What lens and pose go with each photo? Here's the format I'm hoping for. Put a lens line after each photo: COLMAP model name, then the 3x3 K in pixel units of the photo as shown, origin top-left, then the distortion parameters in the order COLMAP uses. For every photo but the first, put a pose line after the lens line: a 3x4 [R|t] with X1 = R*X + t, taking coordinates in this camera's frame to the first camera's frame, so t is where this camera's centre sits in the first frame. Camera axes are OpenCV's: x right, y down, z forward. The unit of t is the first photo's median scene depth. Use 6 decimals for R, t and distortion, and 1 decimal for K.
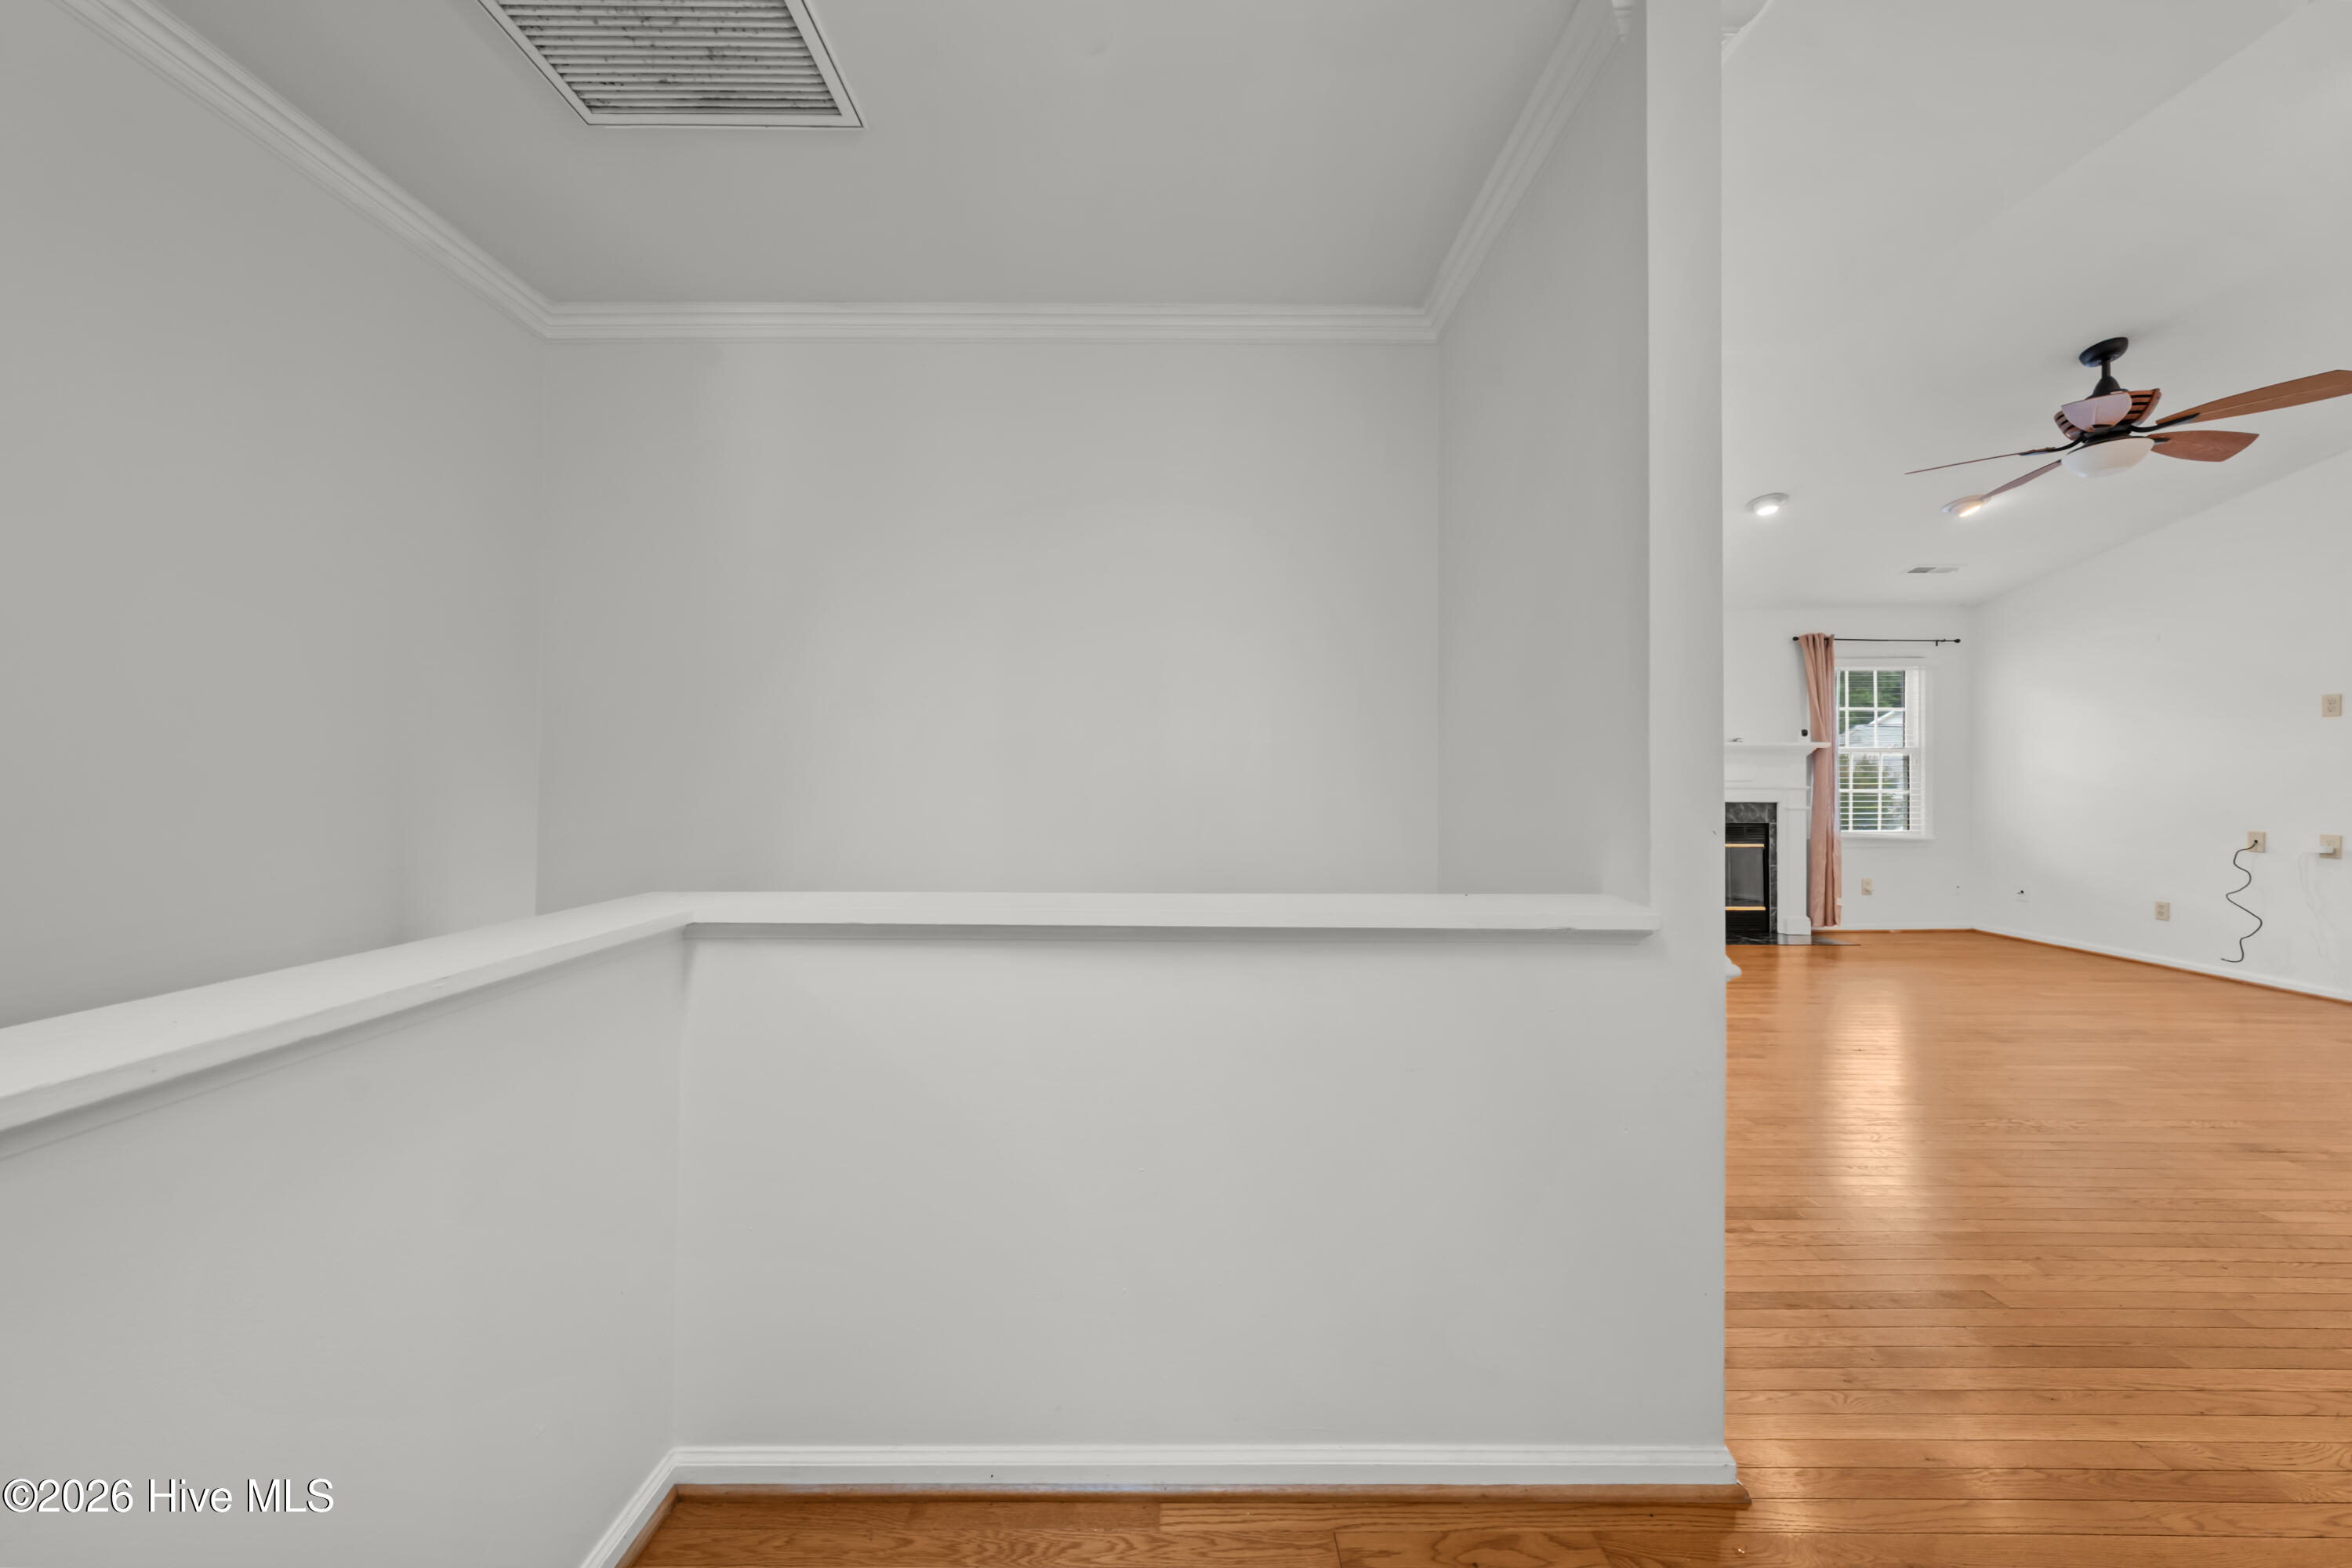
lens RADIAL K [[823.8, 0, 1173.1], [0, 823.8, 768.9], [0, 0, 1]] dist [-0.000883, 0.002196]
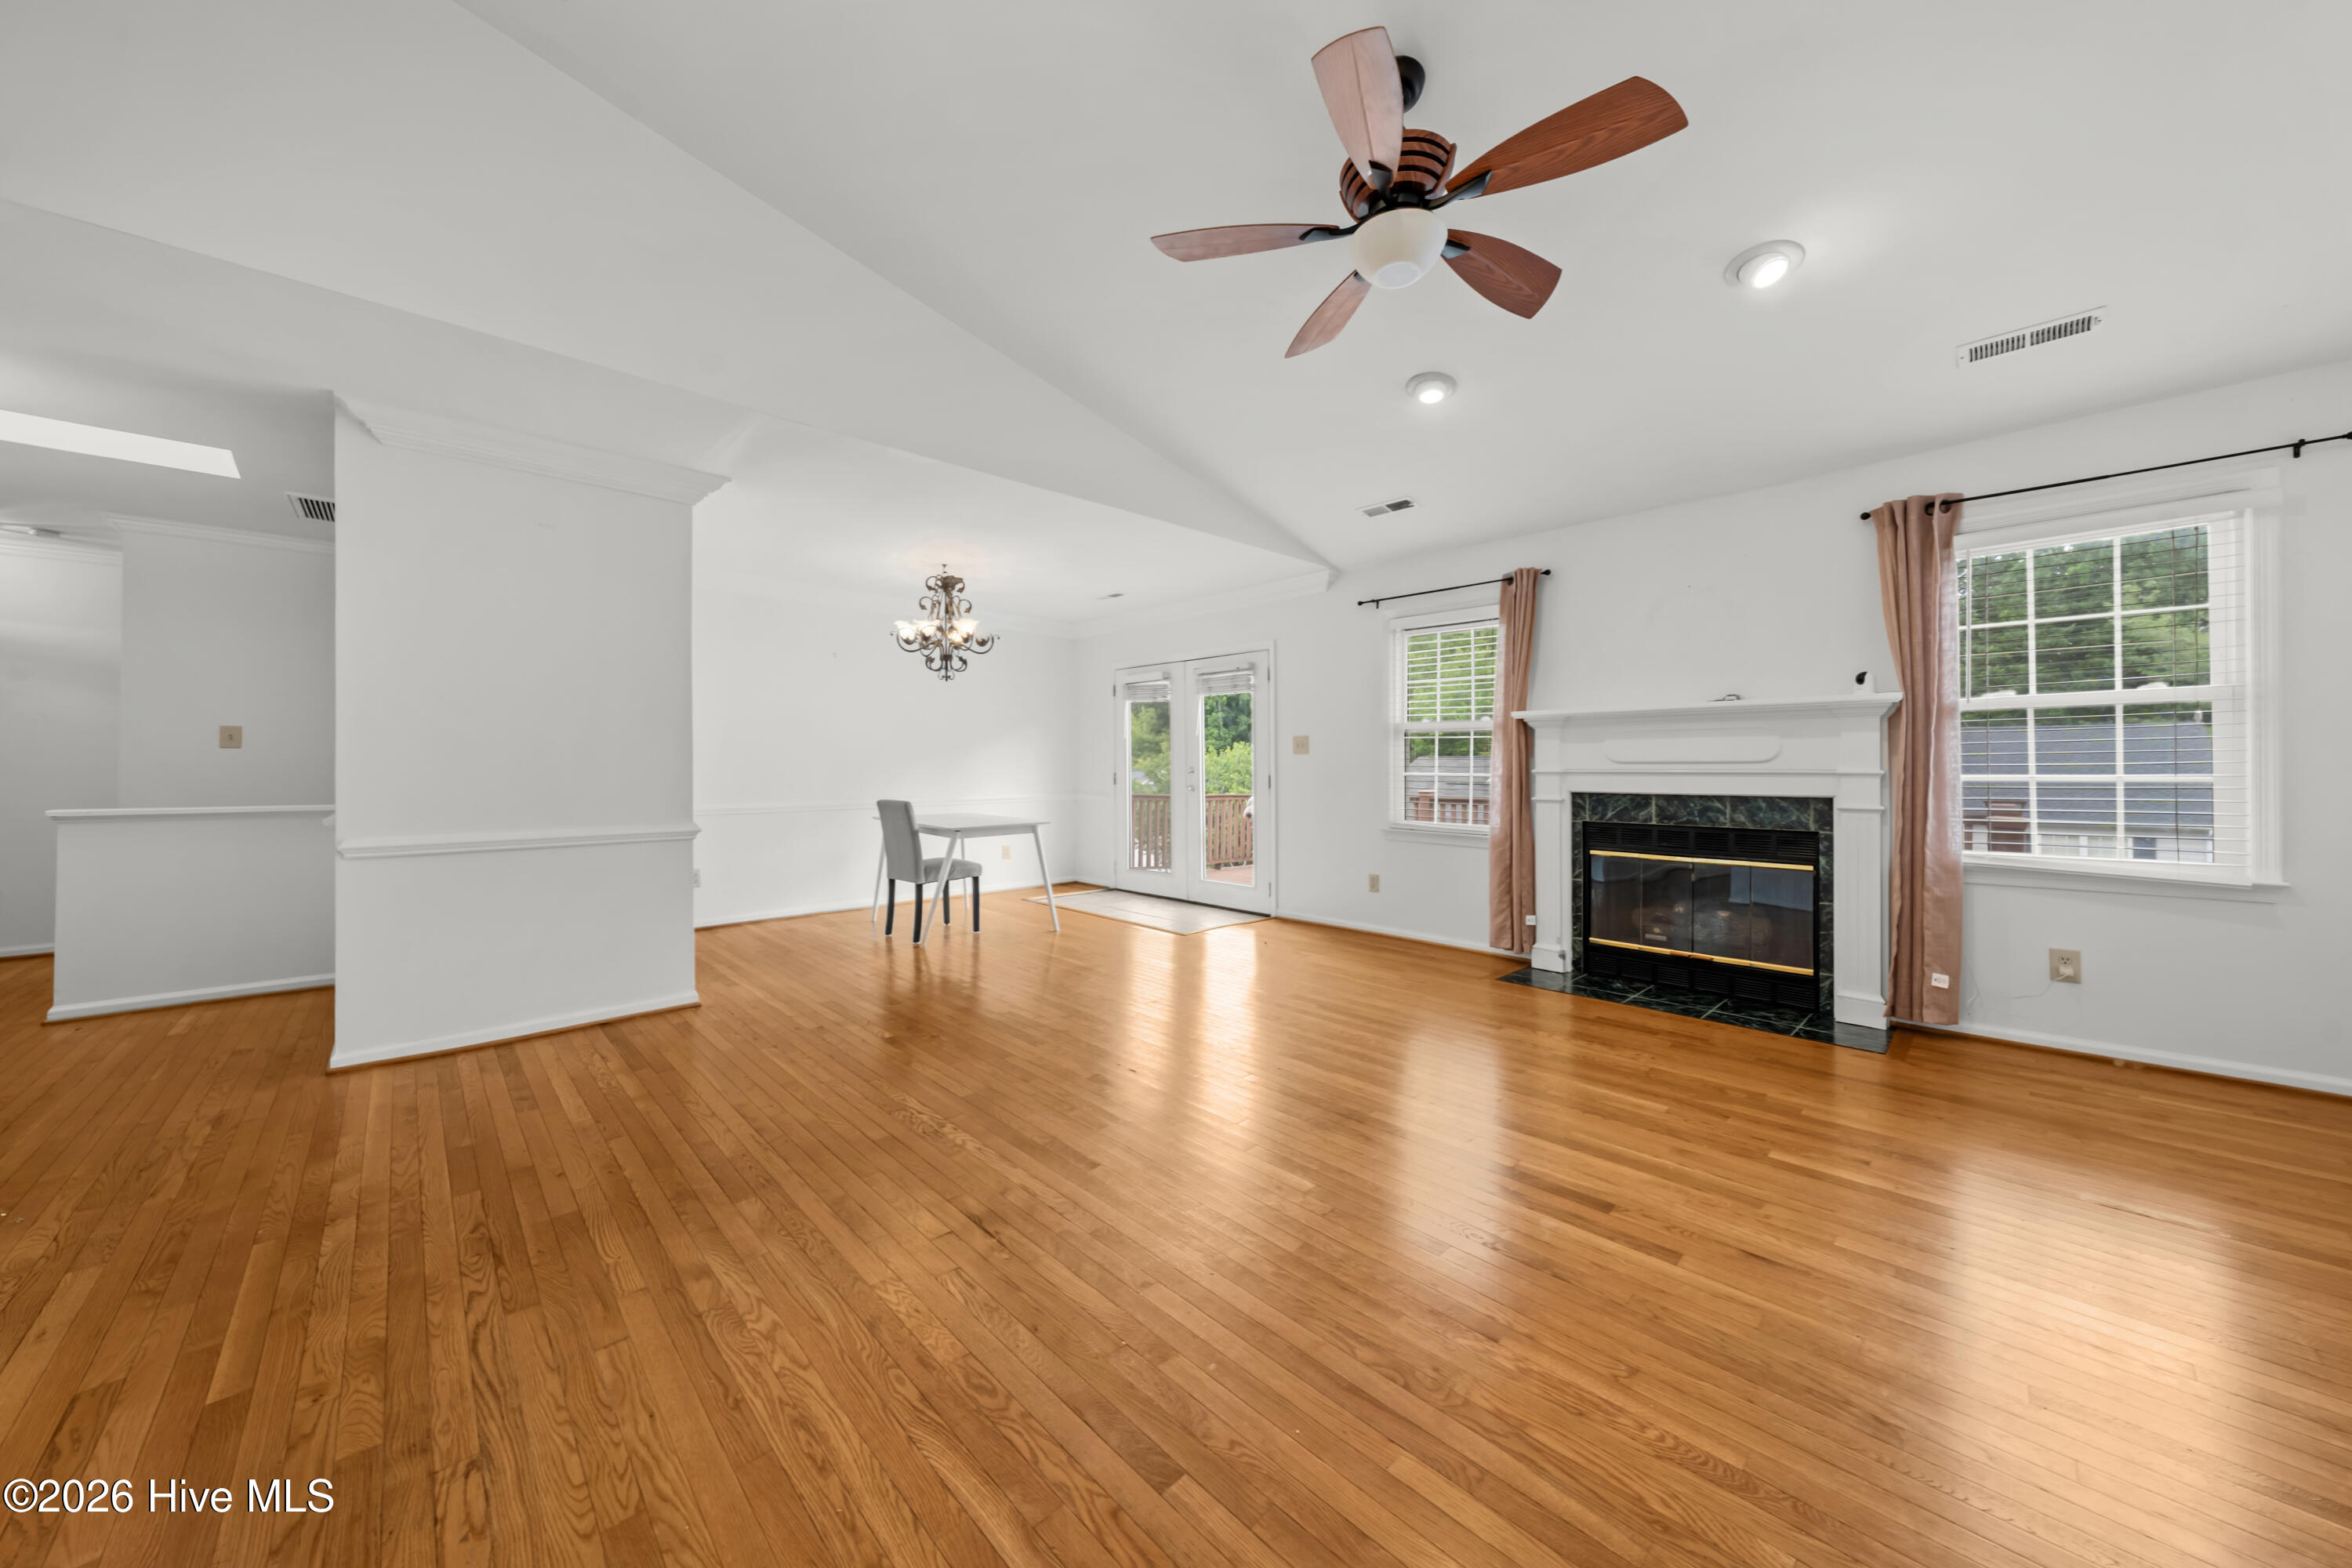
lens RADIAL K [[810.2, 0, 1172.3], [0, 810.2, 768.5], [0, 0, 1]] dist [-0.001105, 0.000291]
pose [[0.681299, -0.004320, -0.731993, 0.842006], [0.015039, 0.999854, 0.008097, 0.007676], [0.731851, -0.016525, 0.681264, 0.255028]]
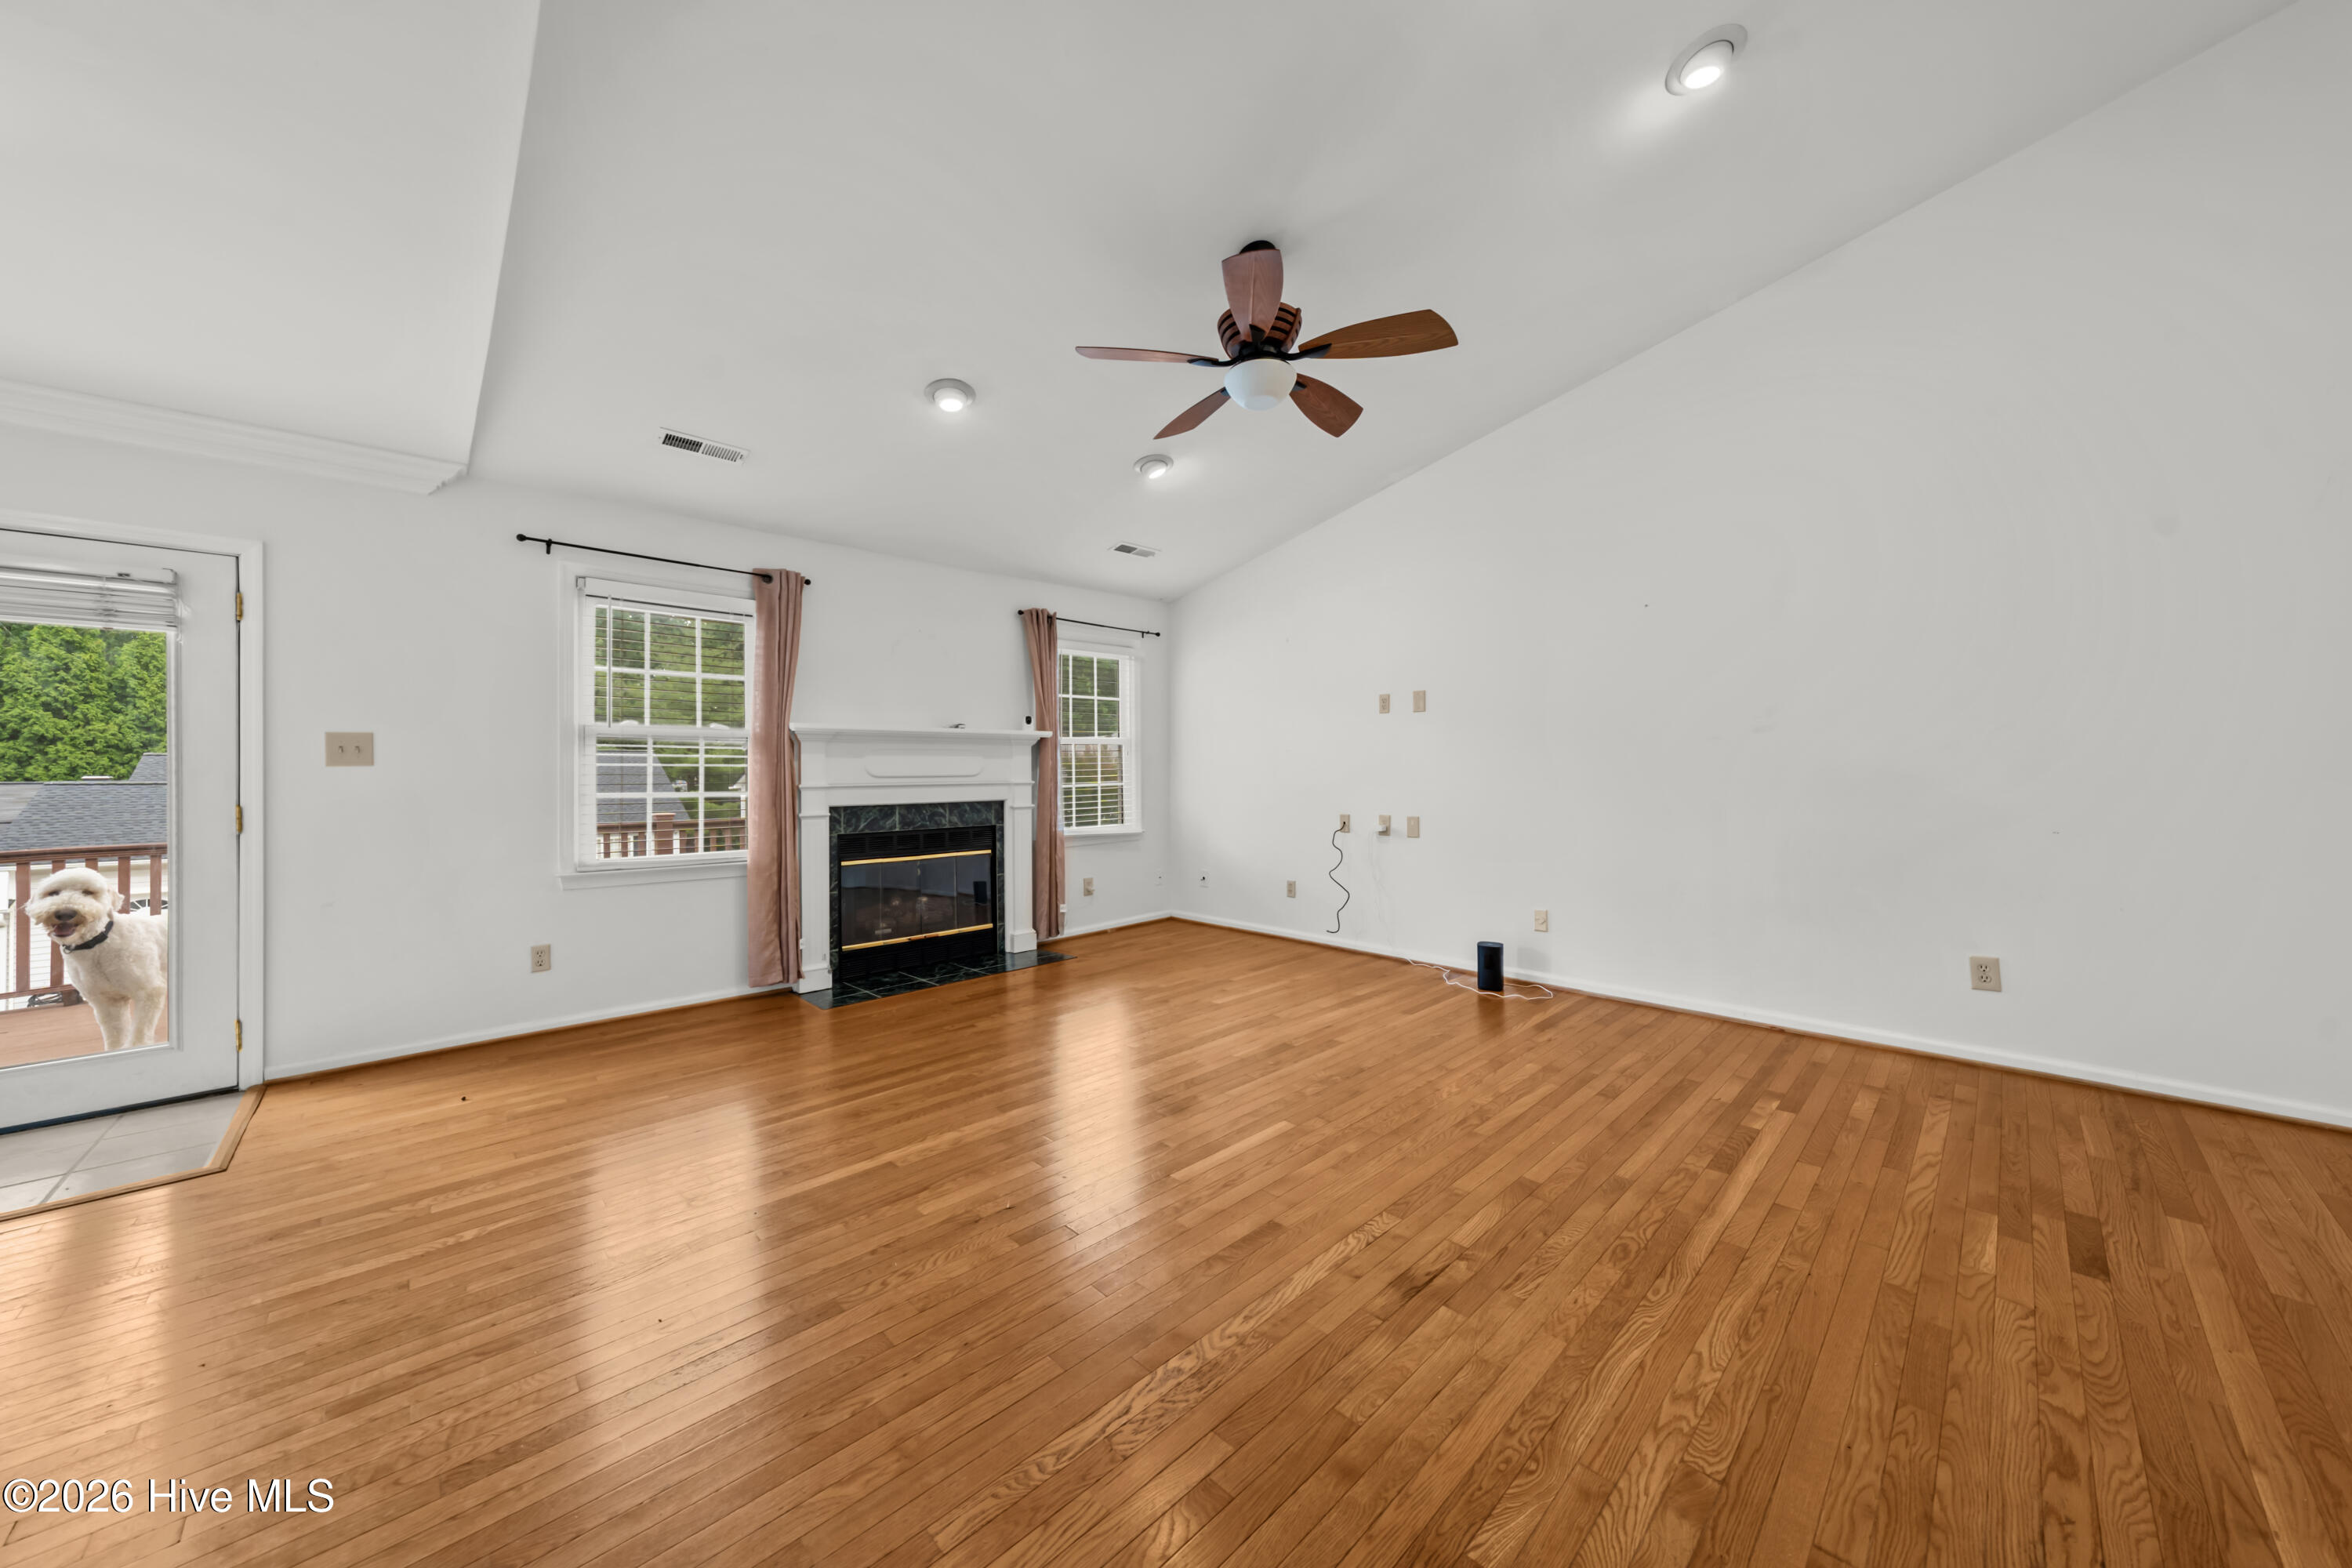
lens RADIAL K [[810.2, 0, 1172.3], [0, 810.2, 768.5], [0, 0, 1]] dist [-0.001105, 0.000291]
pose [[0.730536, -0.009700, 0.682805, 0.287170], [0.006967, 0.999953, 0.006751, 0.002956], [-0.682838, -0.000174, 0.730569, 0.265124]]
